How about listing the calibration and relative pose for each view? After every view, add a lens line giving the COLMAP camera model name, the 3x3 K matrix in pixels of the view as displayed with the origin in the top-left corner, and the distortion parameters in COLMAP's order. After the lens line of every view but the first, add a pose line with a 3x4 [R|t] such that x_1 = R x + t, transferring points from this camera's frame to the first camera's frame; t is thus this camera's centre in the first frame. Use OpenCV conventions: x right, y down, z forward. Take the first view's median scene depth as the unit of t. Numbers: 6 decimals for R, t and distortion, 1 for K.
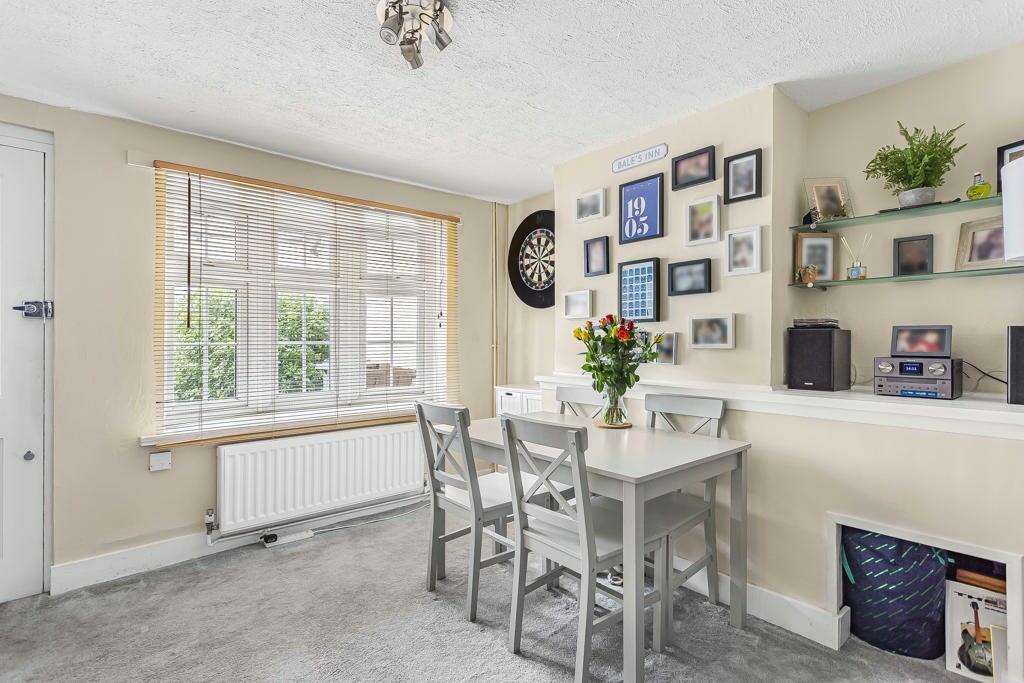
lens RADIAL K [[501.7, 0, 511.3], [0, 501.7, 336.6], [0, 0, 1]] dist [0.000302, 0.000089]
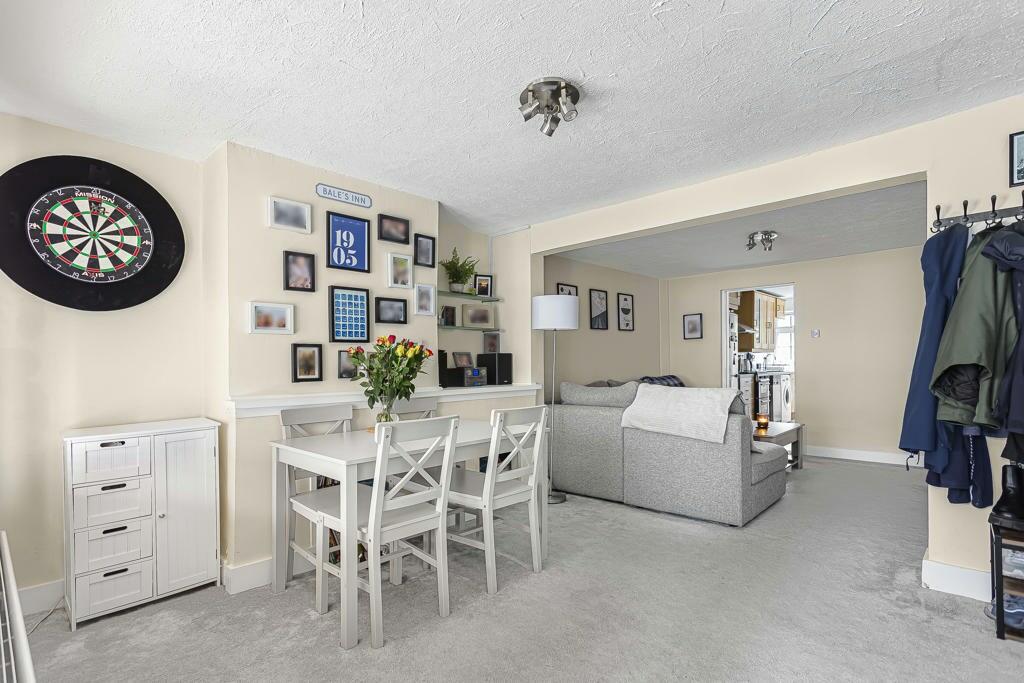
lens RADIAL K [[497.2, 0, 511.2], [0, 497.2, 368.7], [0, 0, 1]] dist [-0.000106, -0.000041]
pose [[-0.105388, -0.004164, 0.994422, -0.888869], [0.009888, 0.999937, 0.005235, 0.028046], [-0.994382, 0.010384, -0.105340, 0.752739]]
